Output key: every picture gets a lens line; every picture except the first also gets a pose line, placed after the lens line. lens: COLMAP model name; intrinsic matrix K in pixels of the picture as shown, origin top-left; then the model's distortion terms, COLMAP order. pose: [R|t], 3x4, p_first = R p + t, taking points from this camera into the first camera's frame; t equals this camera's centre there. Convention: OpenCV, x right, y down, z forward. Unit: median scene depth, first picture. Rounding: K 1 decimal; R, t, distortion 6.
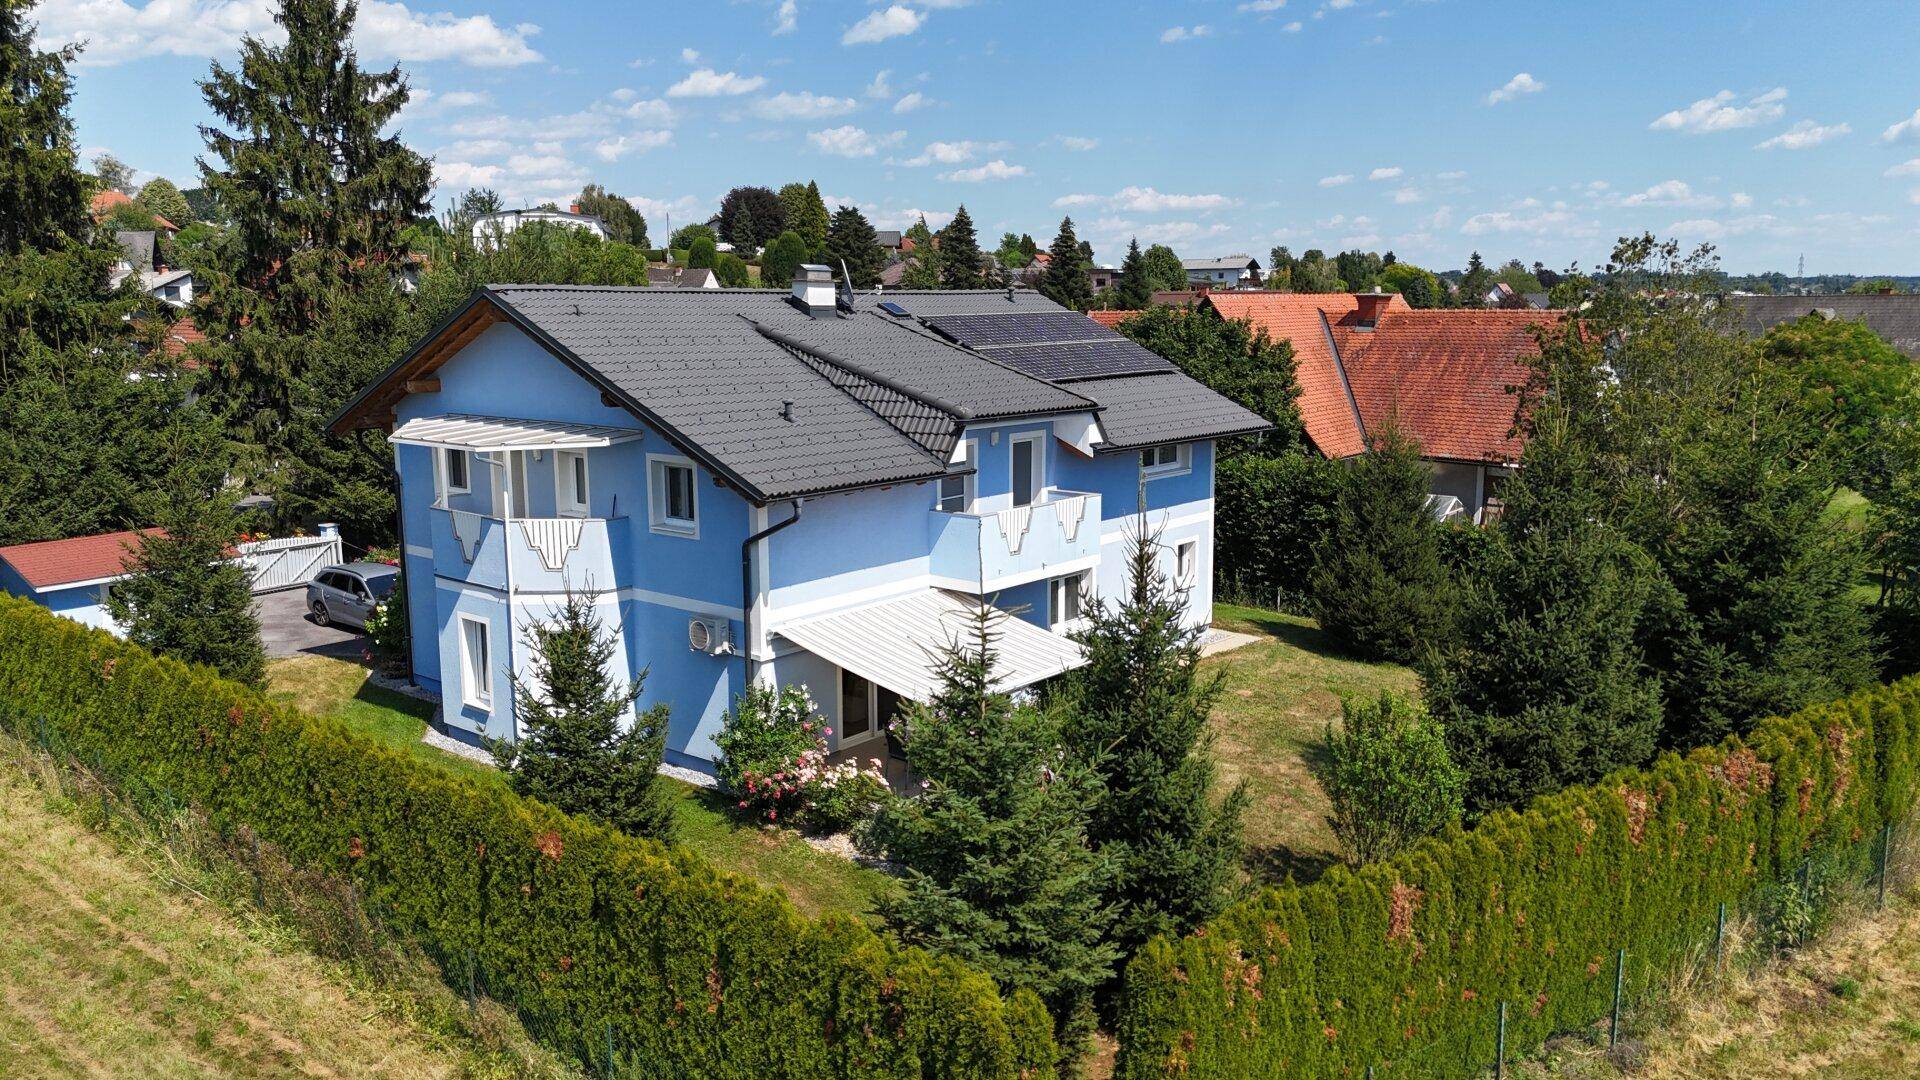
lens RADIAL K [[1414.4, 0, 971.8], [0, 1414.4, 538.1], [0, 0, 1]] dist [0.066874, -0.054843]
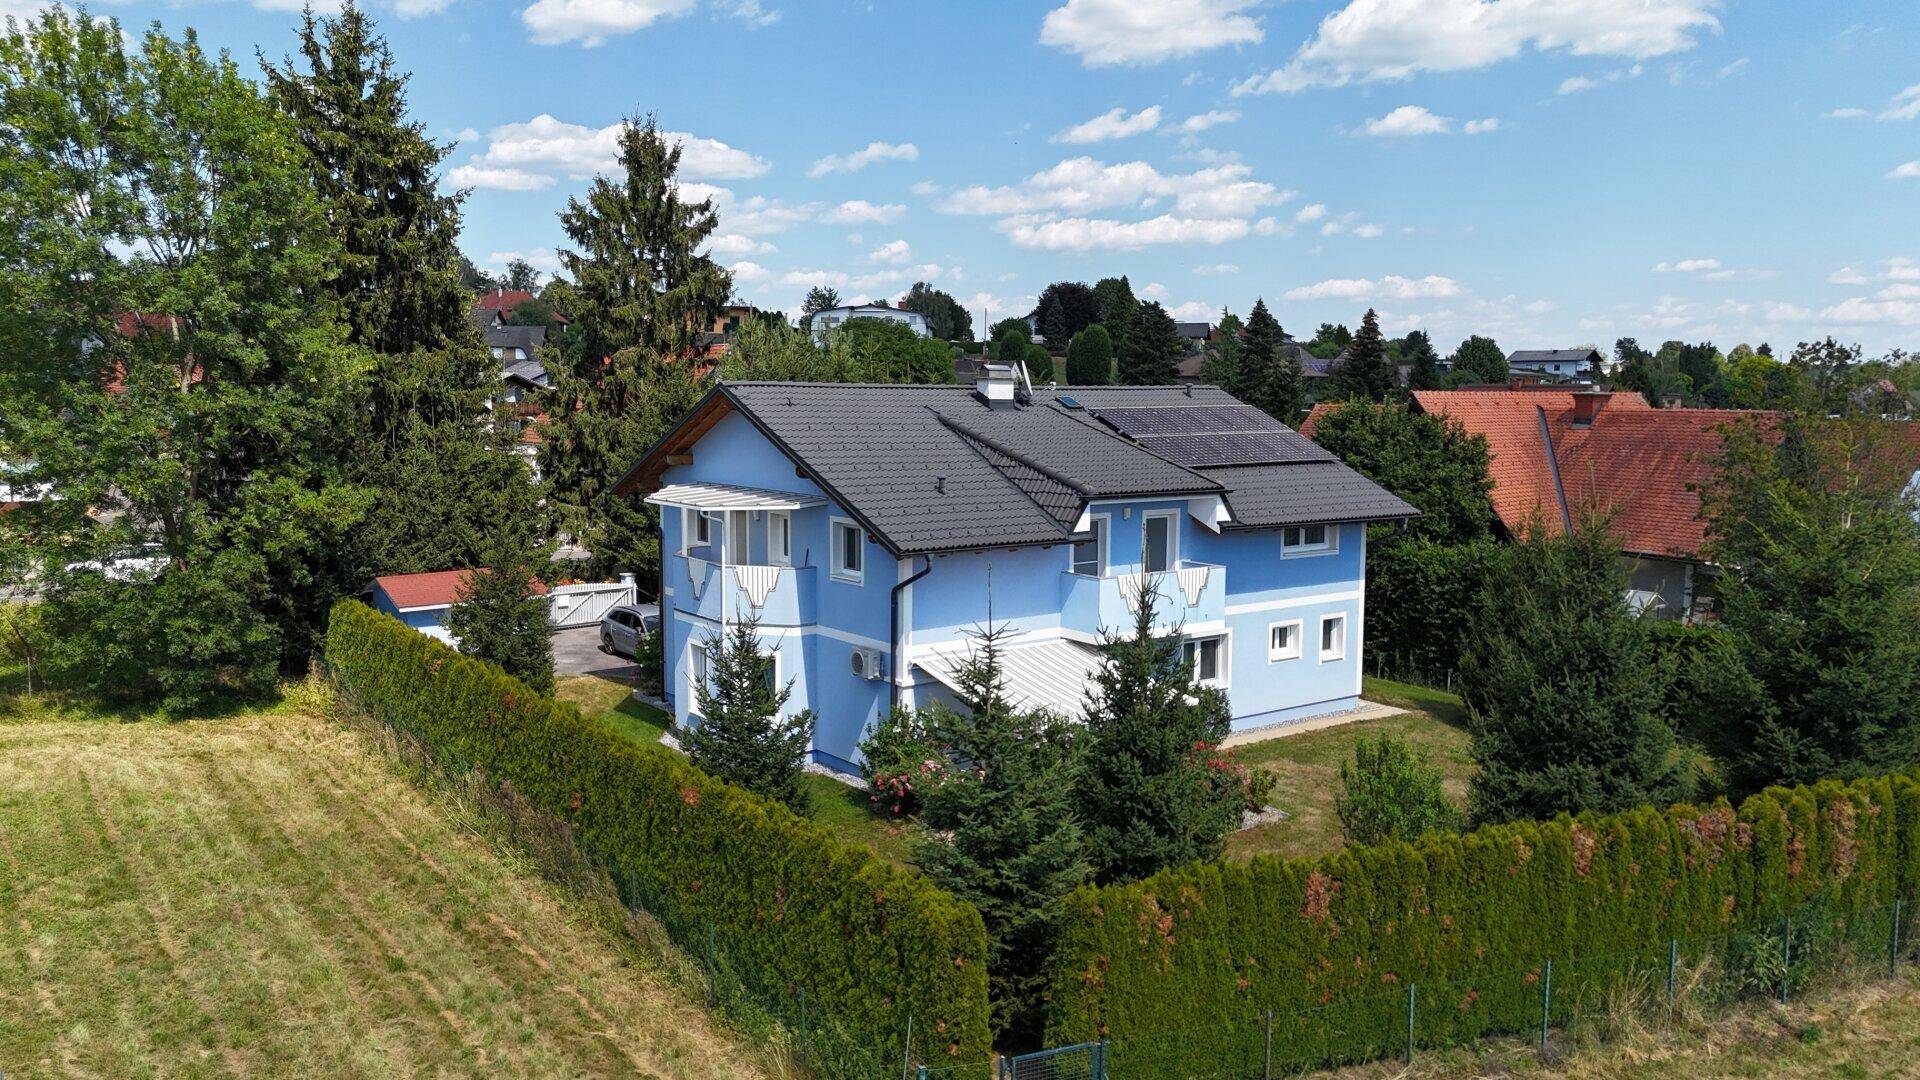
lens RADIAL K [[1414.4, 0, 972.5], [0, 1414.4, 535.9], [0, 0, 1]] dist [0.066874, -0.054843]
pose [[0.974157, 0.034347, -0.223247, 0.163869], [-0.048305, 0.997184, -0.057365, 0.021943], [0.220648, 0.066667, 0.973072, -0.169975]]
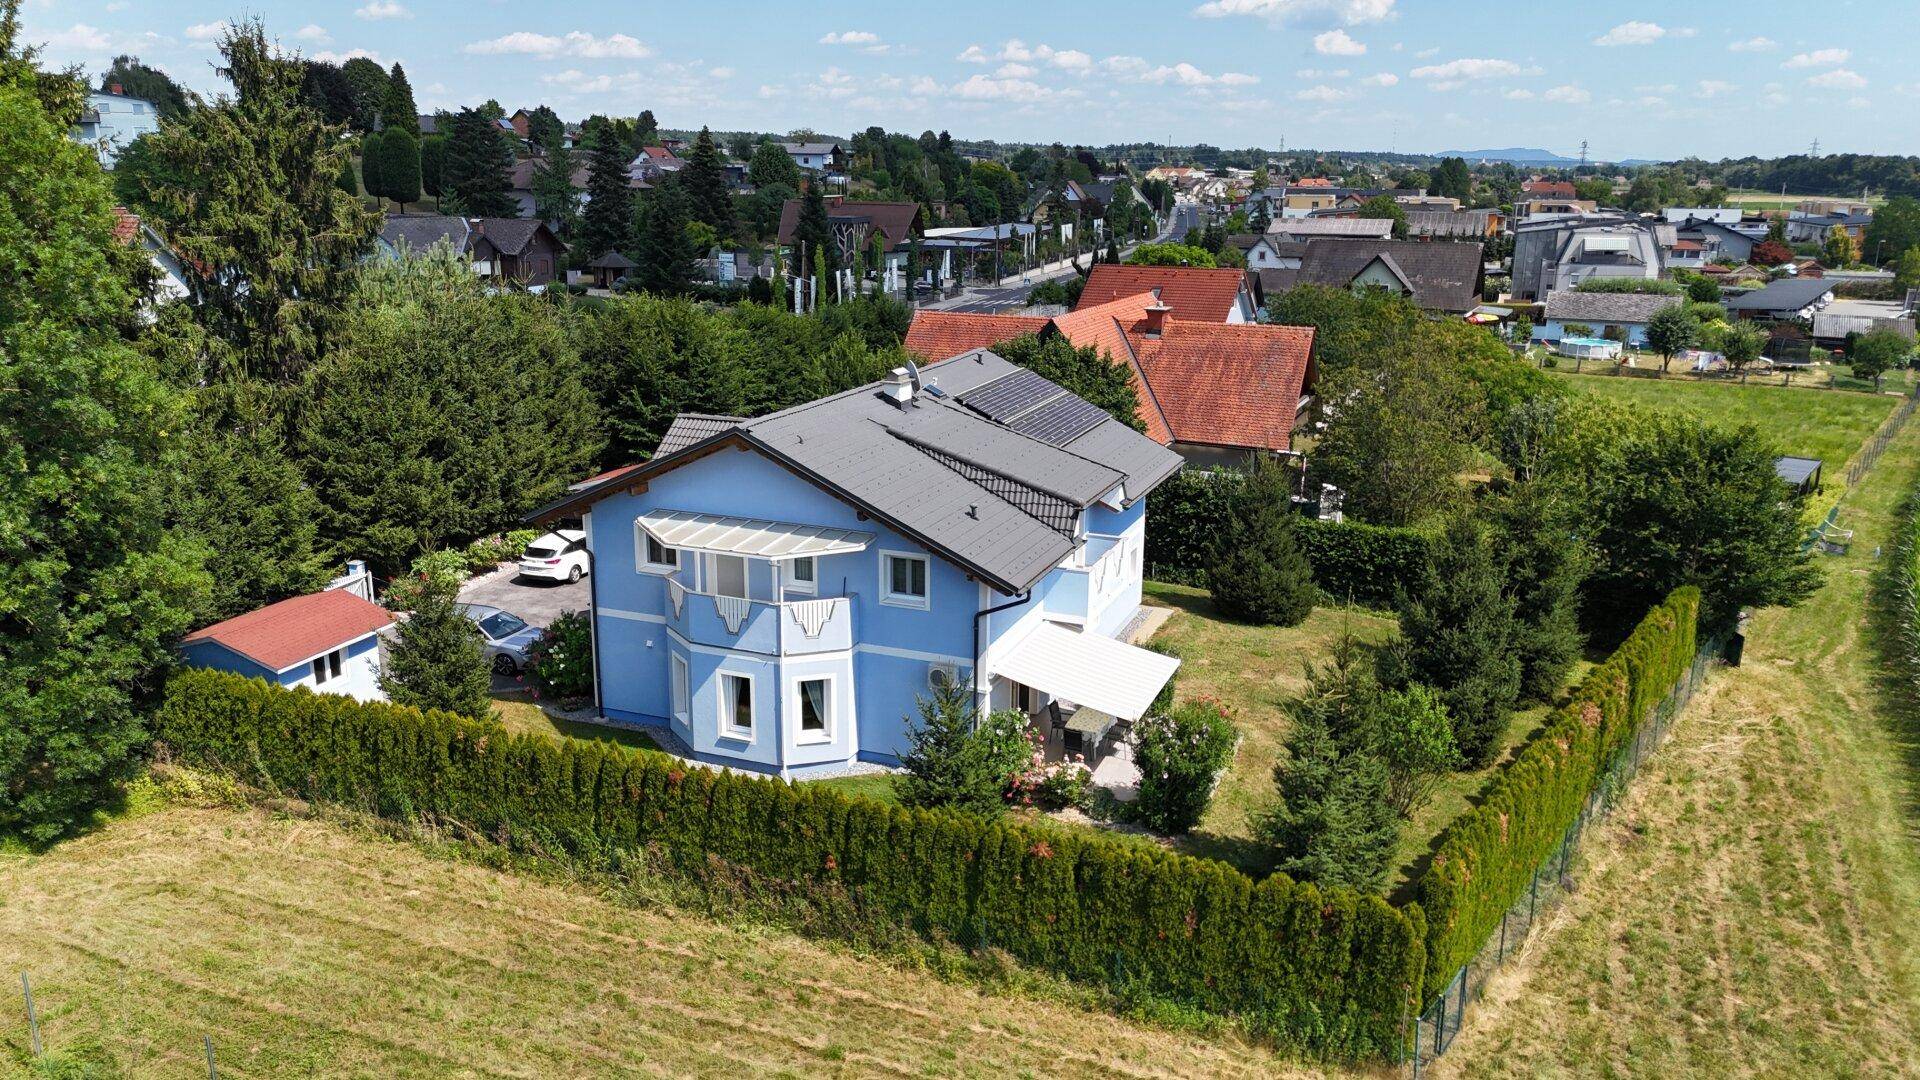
lens RADIAL K [[1414.4, 0, 970.6], [0, 1414.4, 526.0], [0, 0, 1]] dist [0.066874, -0.054843]
pose [[0.950927, -0.063055, 0.302923, -0.541082], [0.036521, 0.995045, 0.092479, -0.199463], [-0.307253, -0.076877, 0.948518, -0.319420]]
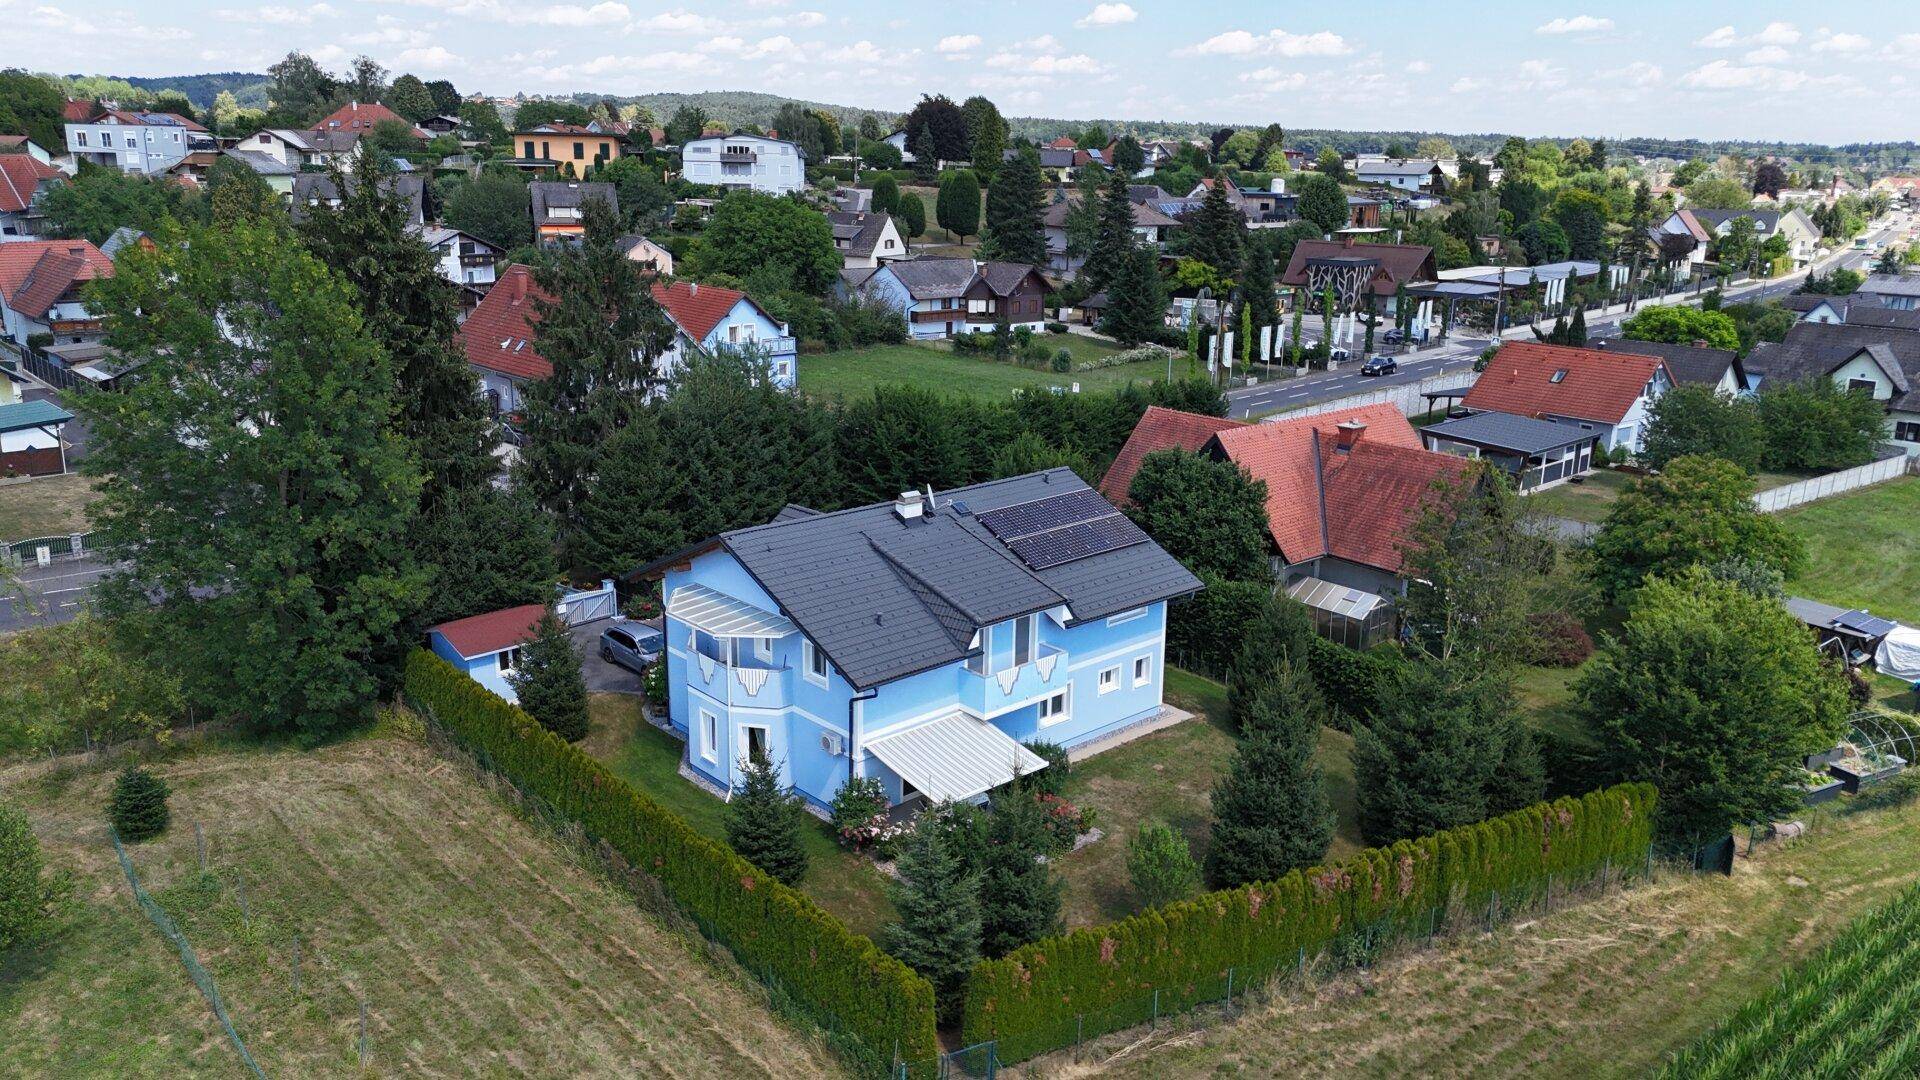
lens RADIAL K [[1414.4, 0, 971.5], [0, 1414.4, 536.0], [0, 0, 1]] dist [0.066874, -0.054843]
pose [[0.990896, 0.055773, -0.122537, 0.195750], [-0.043334, 0.993847, 0.101929, -0.373357], [0.127468, -0.095691, 0.987216, -0.732985]]
